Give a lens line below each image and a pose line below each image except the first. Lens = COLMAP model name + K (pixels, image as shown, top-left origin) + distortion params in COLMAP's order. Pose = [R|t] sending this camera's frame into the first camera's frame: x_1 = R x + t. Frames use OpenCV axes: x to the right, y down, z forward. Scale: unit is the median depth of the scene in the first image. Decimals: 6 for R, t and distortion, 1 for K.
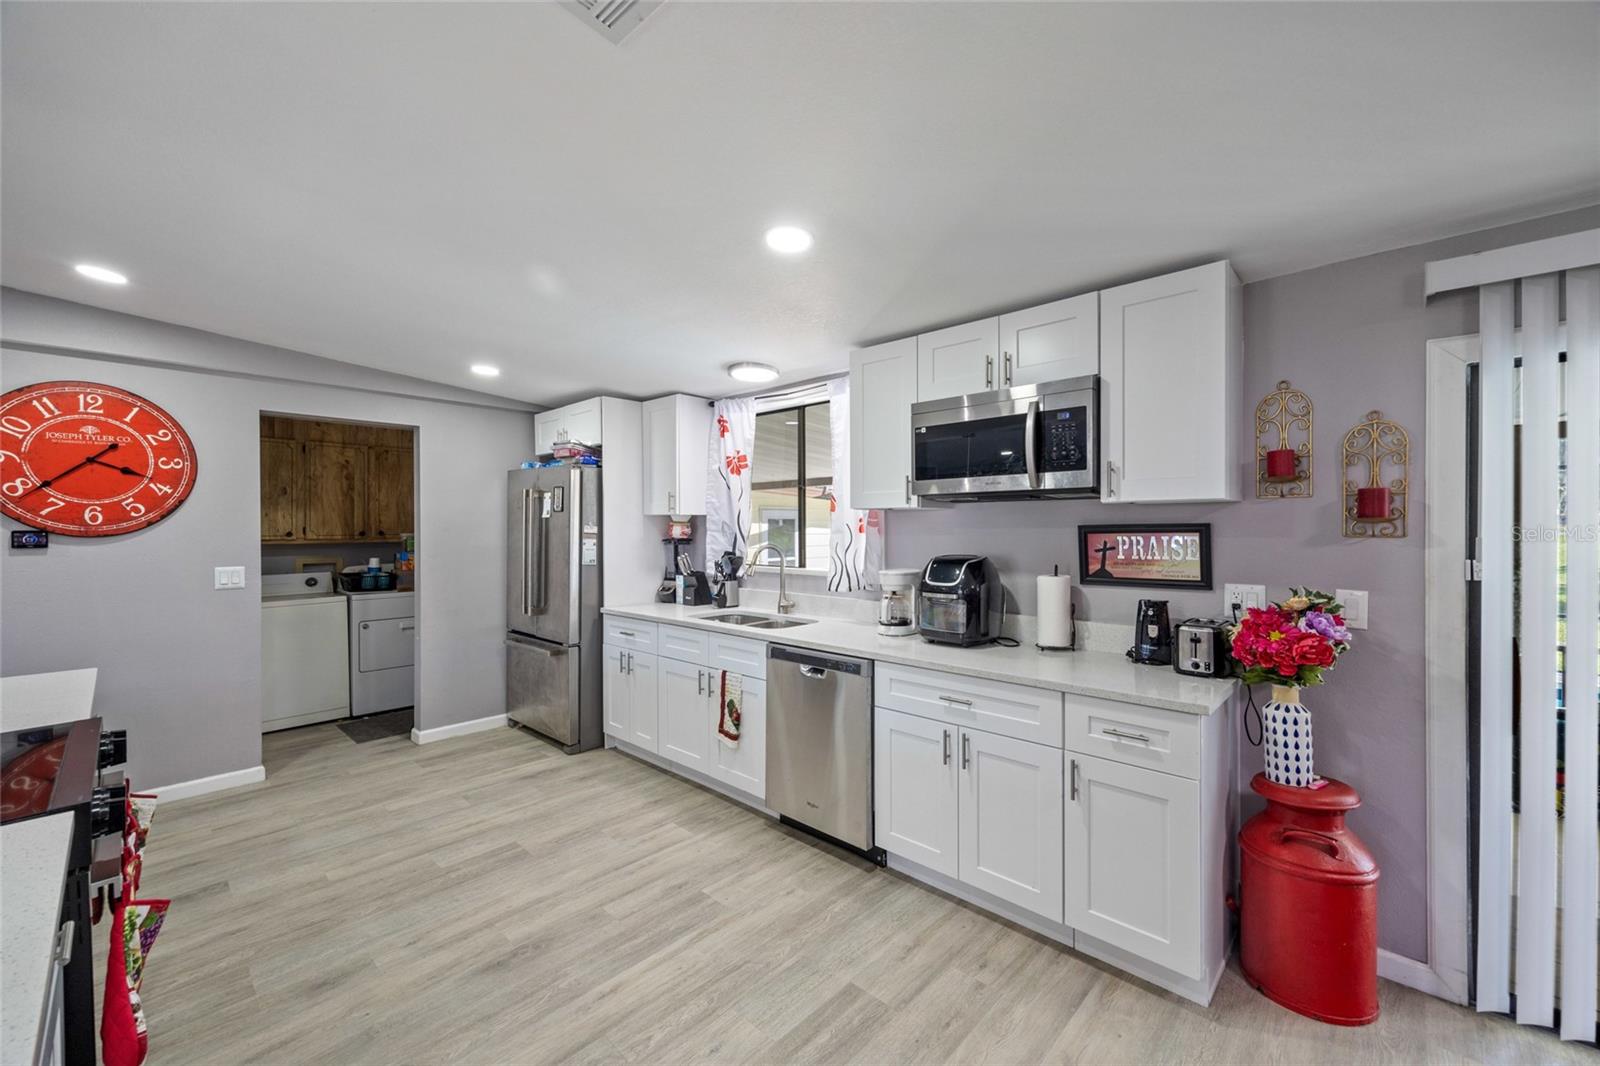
lens RADIAL K [[623.5, 0, 803.3], [0, 623.5, 526.1], [0, 0, 1]] dist [-0.001610, -0.000144]
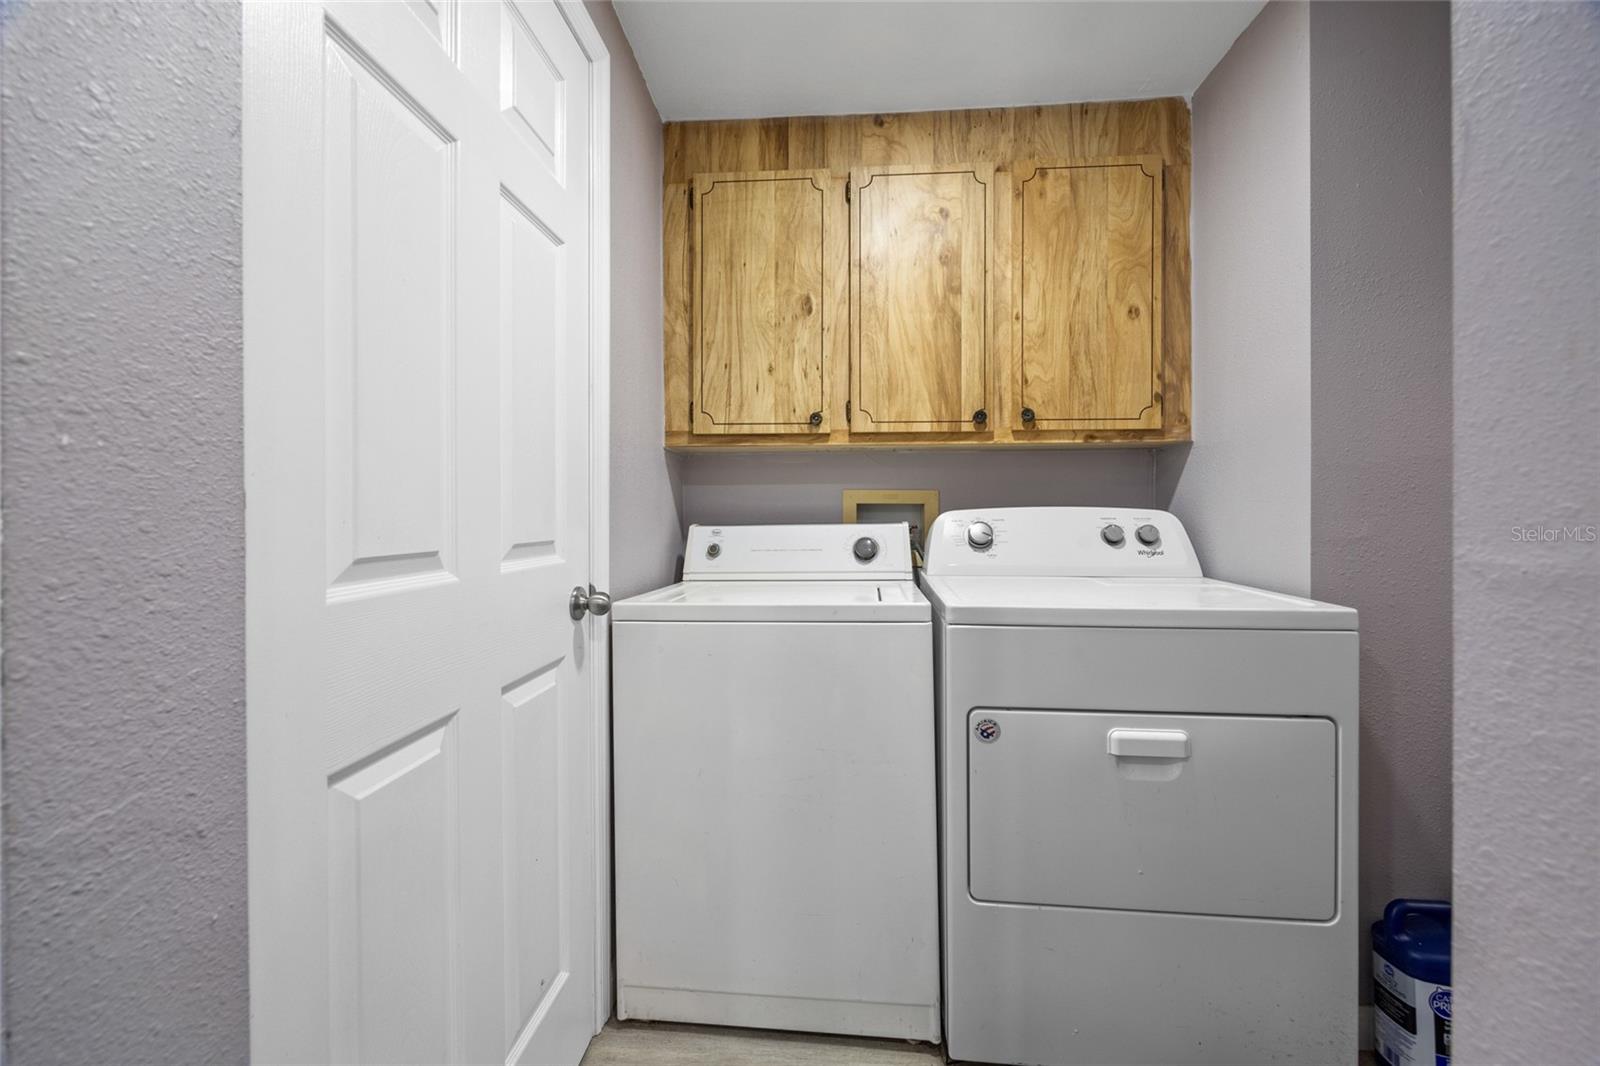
lens RADIAL K [[623.5, 0, 801.3], [0, 623.5, 519.2], [0, 0, 1]] dist [-0.001610, -0.000144]
pose [[0.622419, 0.012159, -0.782589, -0.500900], [0.000705, 0.999870, 0.016095, 0.063834], [0.782684, -0.010569, 0.622330, 0.710524]]
